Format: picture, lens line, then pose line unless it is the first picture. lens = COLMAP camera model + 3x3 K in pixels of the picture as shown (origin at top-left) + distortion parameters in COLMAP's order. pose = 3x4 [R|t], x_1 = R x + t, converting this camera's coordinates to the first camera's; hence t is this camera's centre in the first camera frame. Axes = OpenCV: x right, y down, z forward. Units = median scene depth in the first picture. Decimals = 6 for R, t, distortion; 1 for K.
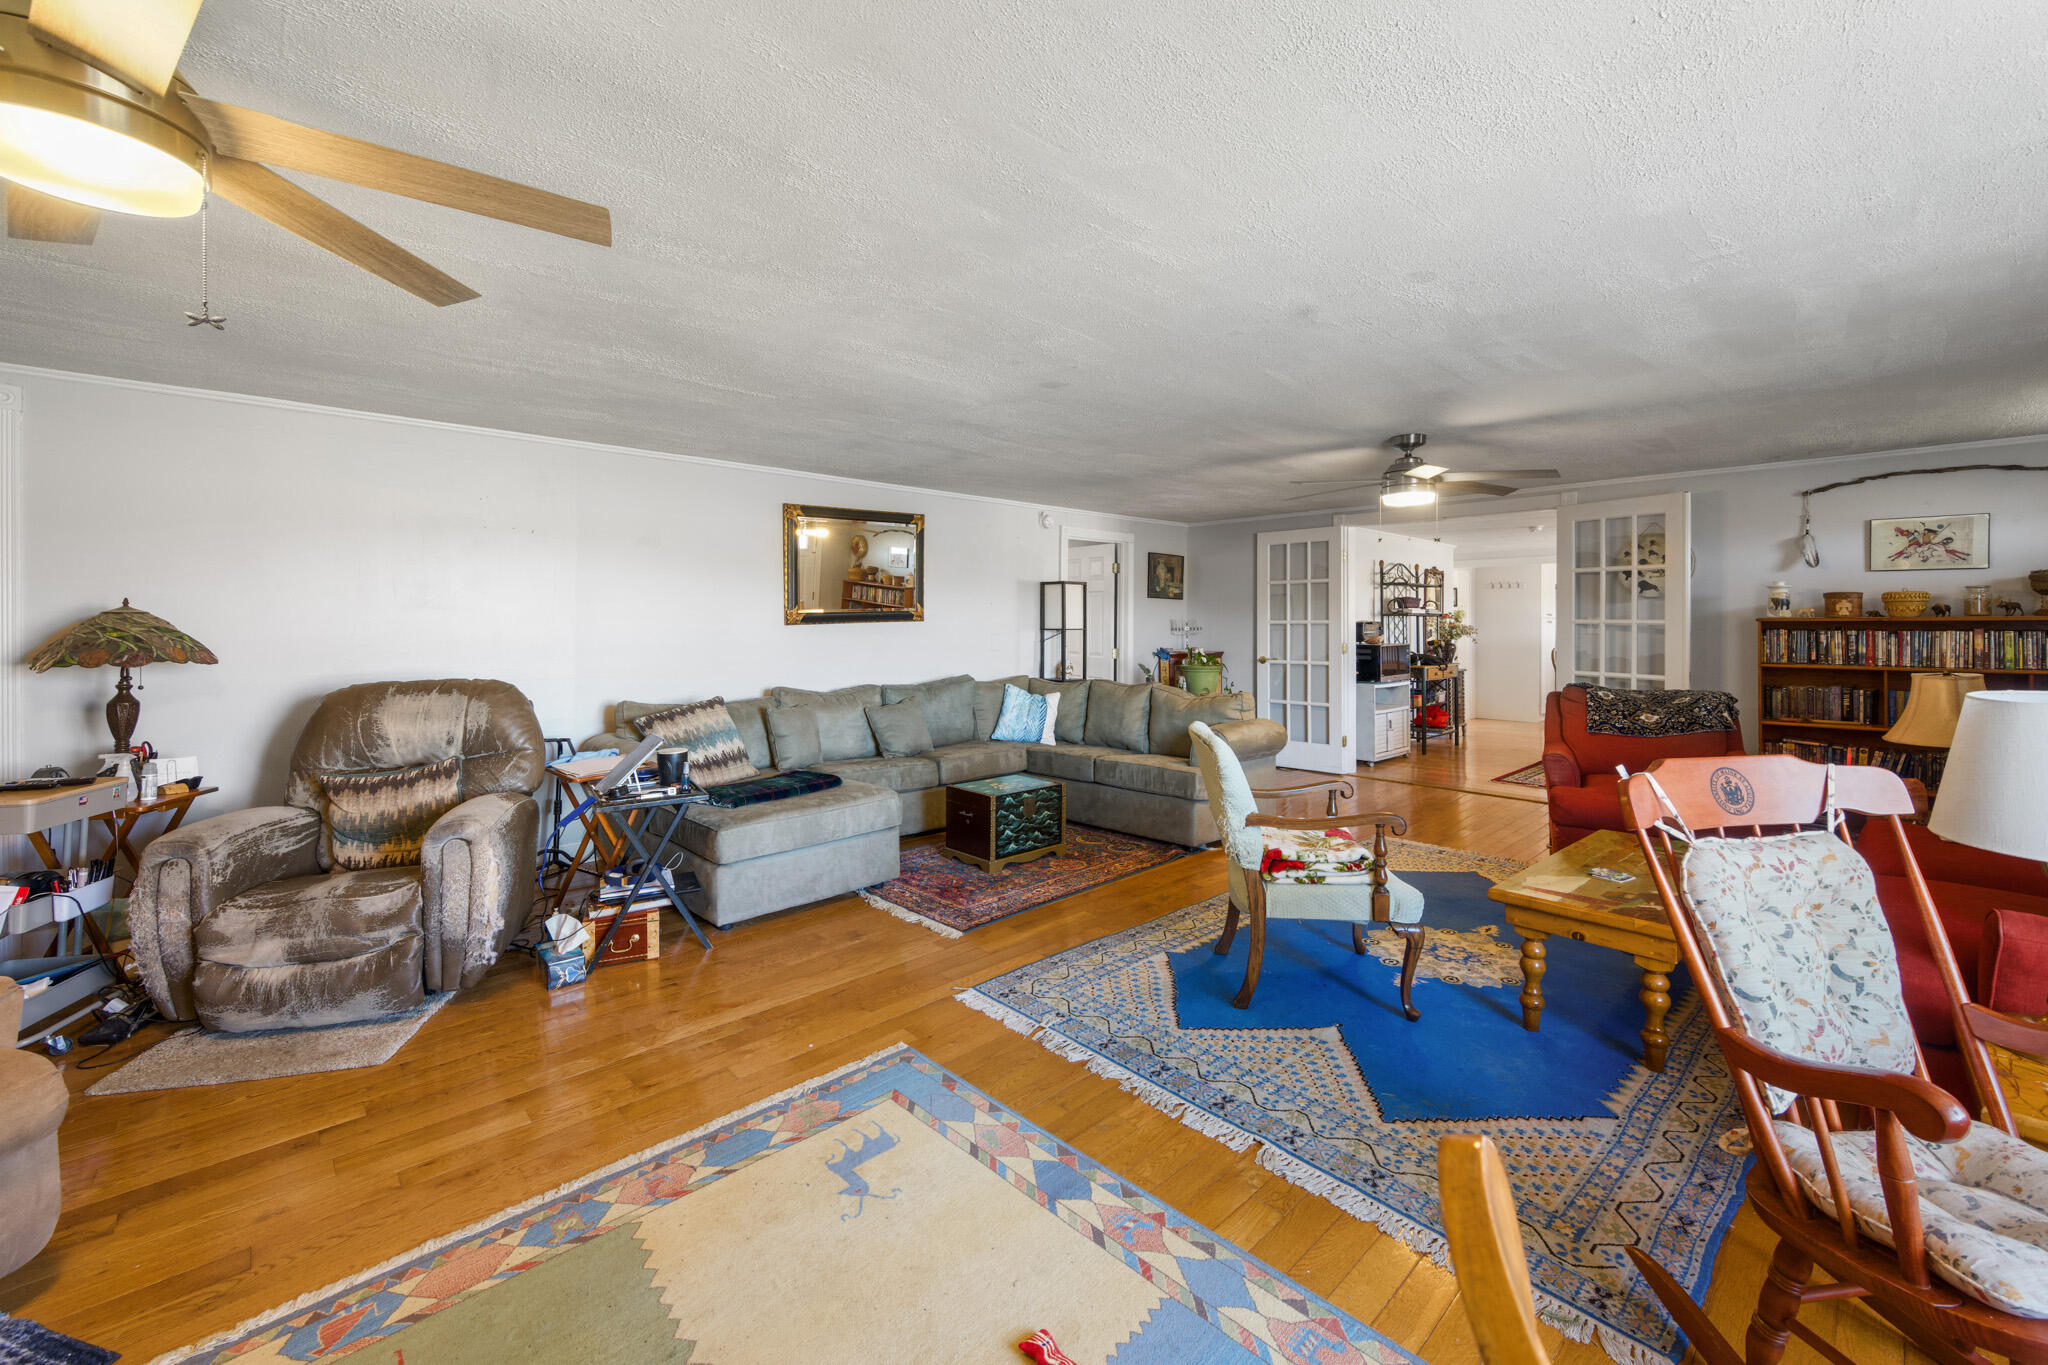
lens RADIAL K [[820.3, 0, 1023.9], [0, 820.3, 613.9], [0, 0, 1]] dist [-0.000715, -0.000413]
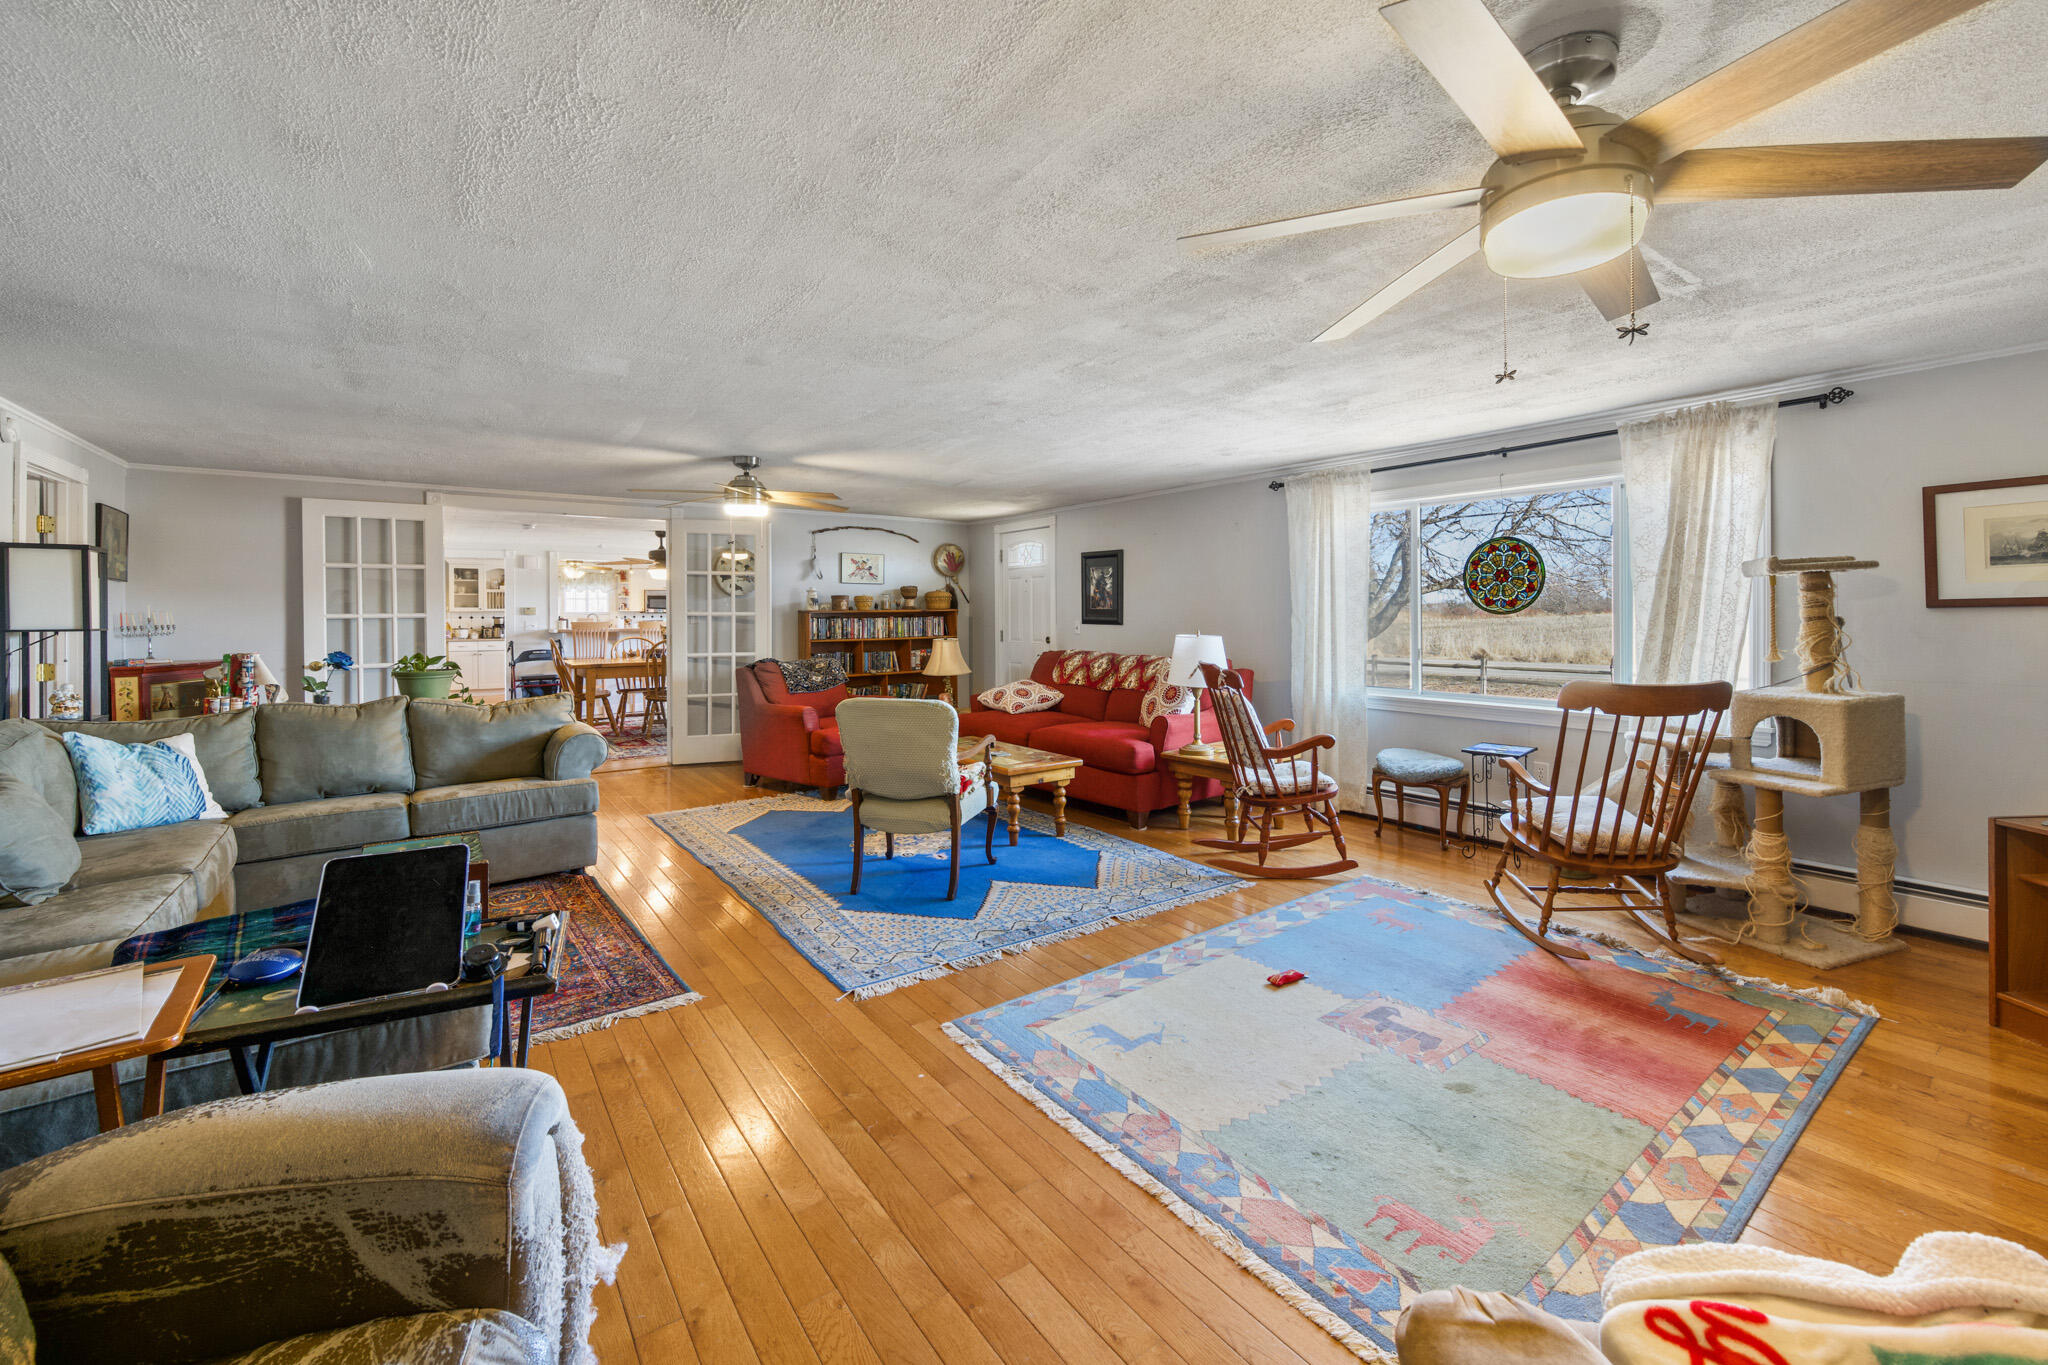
lens RADIAL K [[820.3, 0, 1023.9], [0, 820.3, 613.9], [0, 0, 1]] dist [-0.000715, -0.000413]
pose [[0.142761, -0.003214, 0.989752, -1.056996], [-0.003989, 0.999985, 0.003823, 0.006042], [-0.989749, -0.004494, 0.142746, 0.698116]]
